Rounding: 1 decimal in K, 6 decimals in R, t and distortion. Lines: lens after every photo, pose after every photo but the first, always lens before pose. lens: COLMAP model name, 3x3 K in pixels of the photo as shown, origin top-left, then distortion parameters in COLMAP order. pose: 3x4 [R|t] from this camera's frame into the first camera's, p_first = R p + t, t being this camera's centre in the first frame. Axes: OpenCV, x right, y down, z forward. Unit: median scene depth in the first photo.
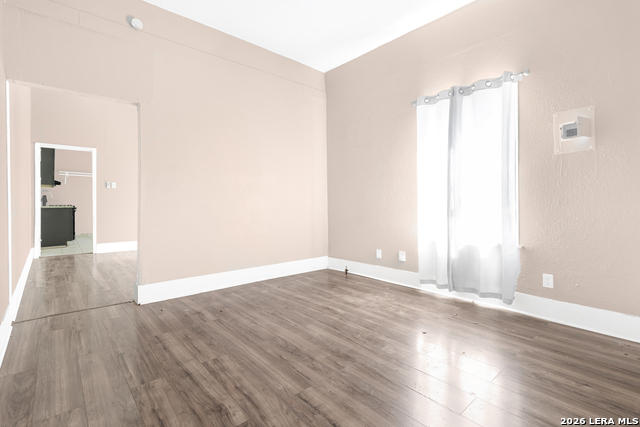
lens RADIAL K [[299.1, 0, 320.4], [0, 299.1, 206.8], [0, 0, 1]] dist [0.007680, 0.000804]
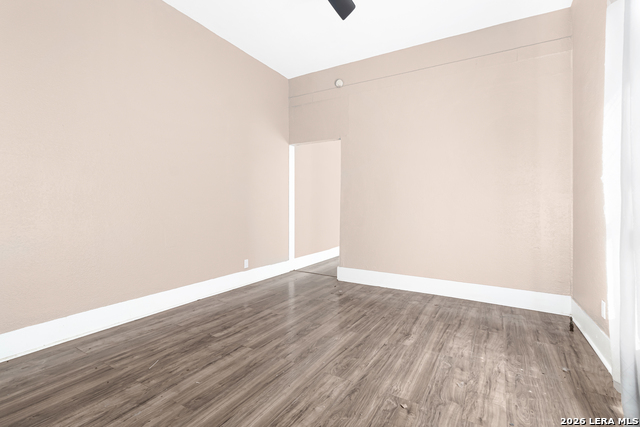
lens RADIAL K [[299.1, 0, 321.1], [0, 299.1, 211.7], [0, 0, 1]] dist [0.007680, 0.000804]
pose [[0.311389, 0.016527, -0.950139, 0.837803], [-0.022267, 0.999701, 0.010092, -0.012355], [0.950022, 0.018015, 0.311664, 0.560683]]
